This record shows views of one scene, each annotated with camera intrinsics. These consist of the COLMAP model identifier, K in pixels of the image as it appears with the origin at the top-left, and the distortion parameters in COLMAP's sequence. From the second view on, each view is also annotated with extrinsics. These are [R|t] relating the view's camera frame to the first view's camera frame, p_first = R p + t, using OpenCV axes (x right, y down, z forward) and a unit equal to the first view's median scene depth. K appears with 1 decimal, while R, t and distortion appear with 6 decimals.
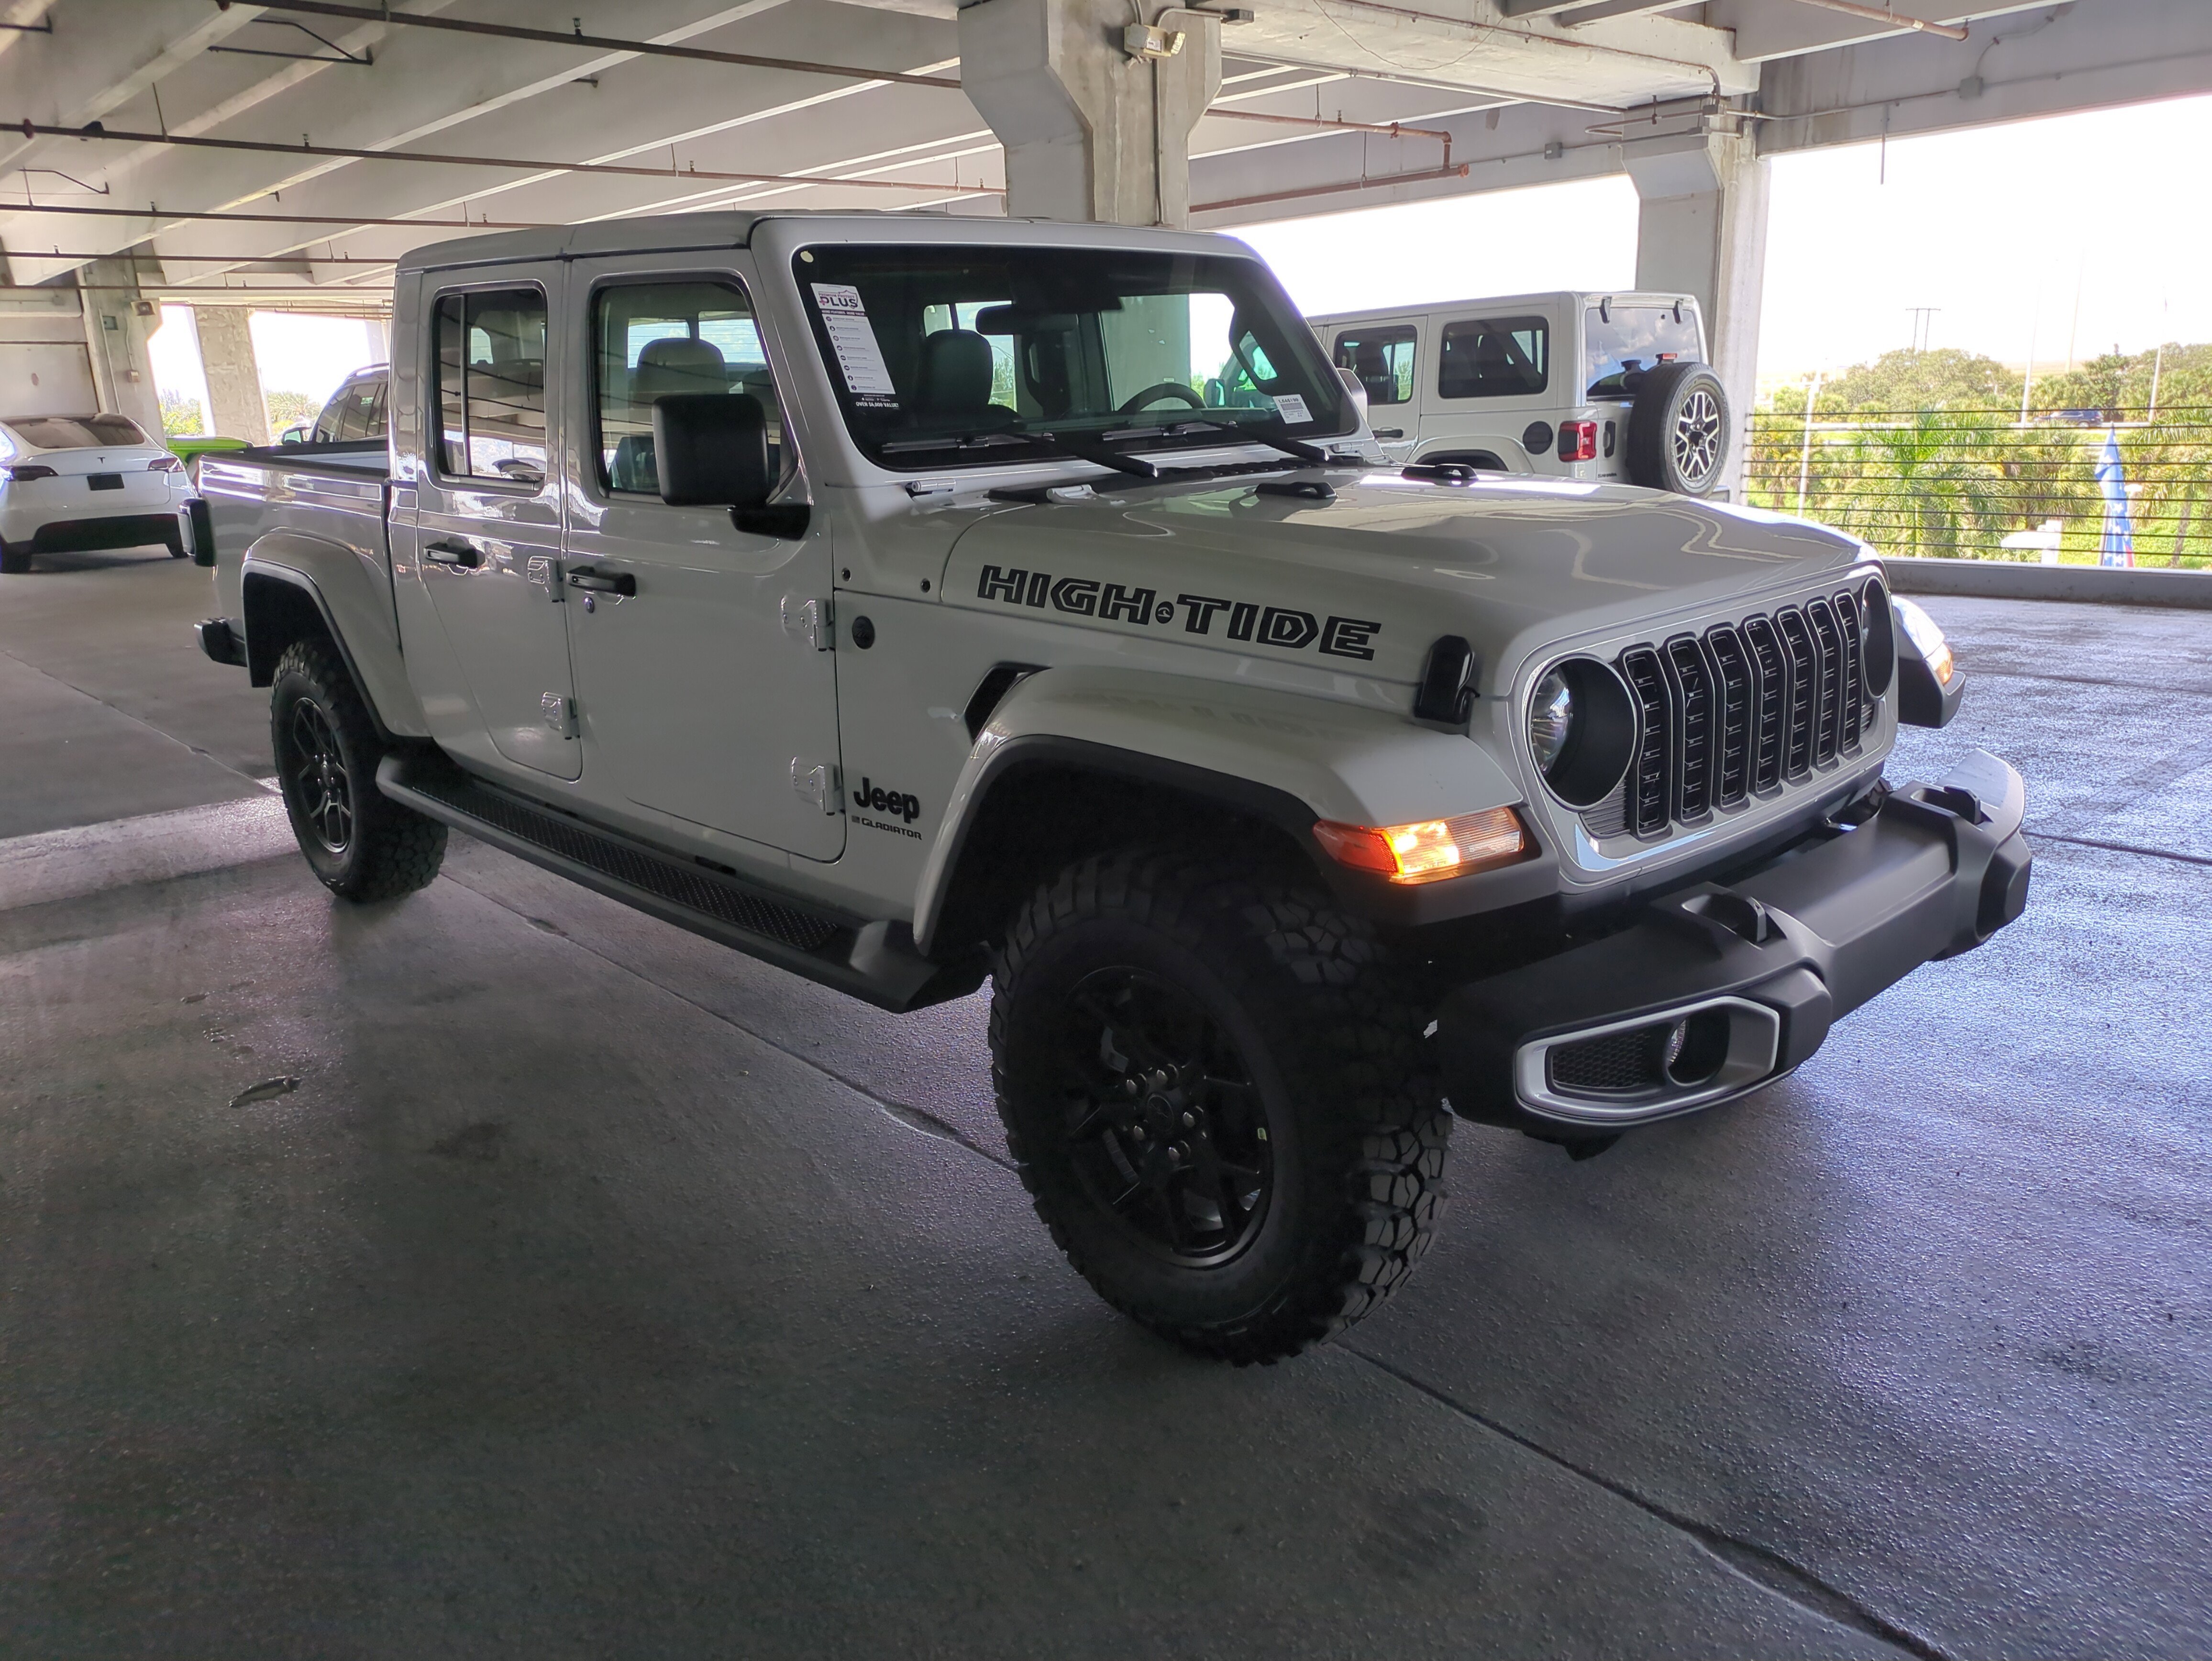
lens RADIAL K [[1718.6, 0, 1111.1], [0, 1718.6, 840.5], [0, 0, 1]] dist [0.045311, -0.012328]
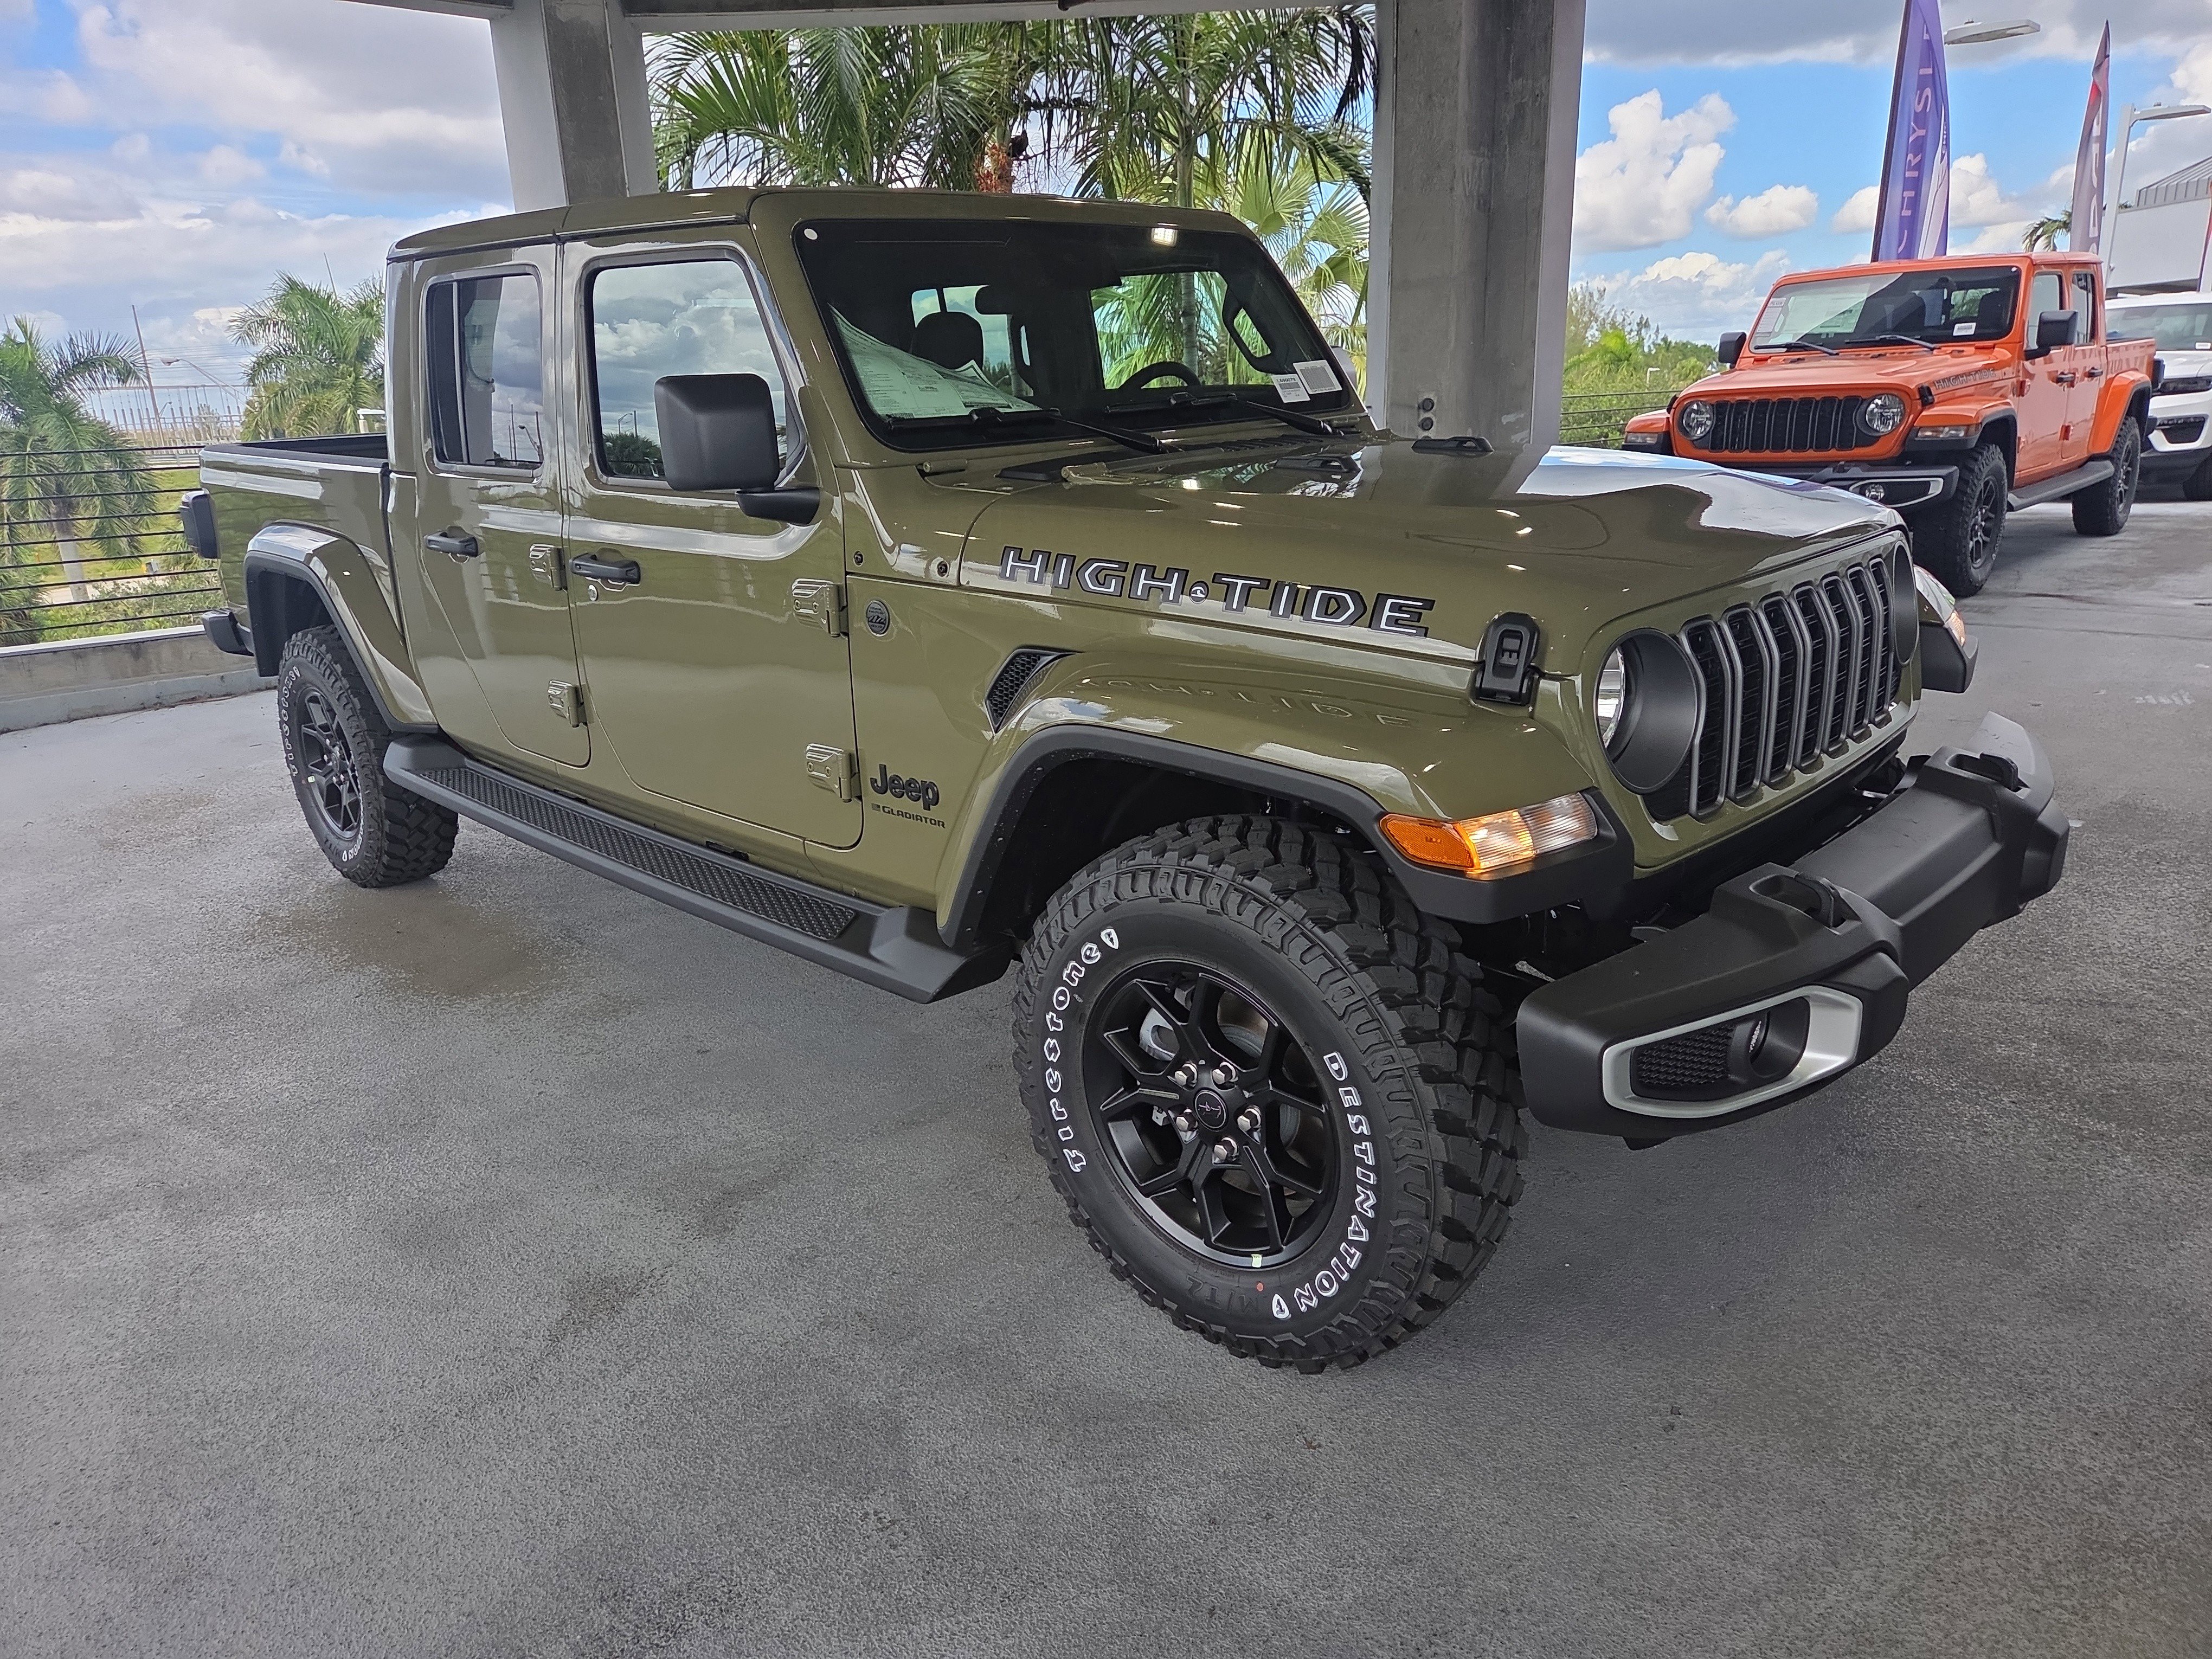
lens RADIAL K [[1542.5, 0, 1109.9], [0, 1542.5, 827.2], [0, 0, 1]] dist [0.046596, 0.012183]
pose [[0.999386, -0.022341, 0.027007, -0.039008], [0.021680, 0.999463, 0.024551, -0.020512], [-0.027541, -0.023951, 0.999334, 0.115854]]
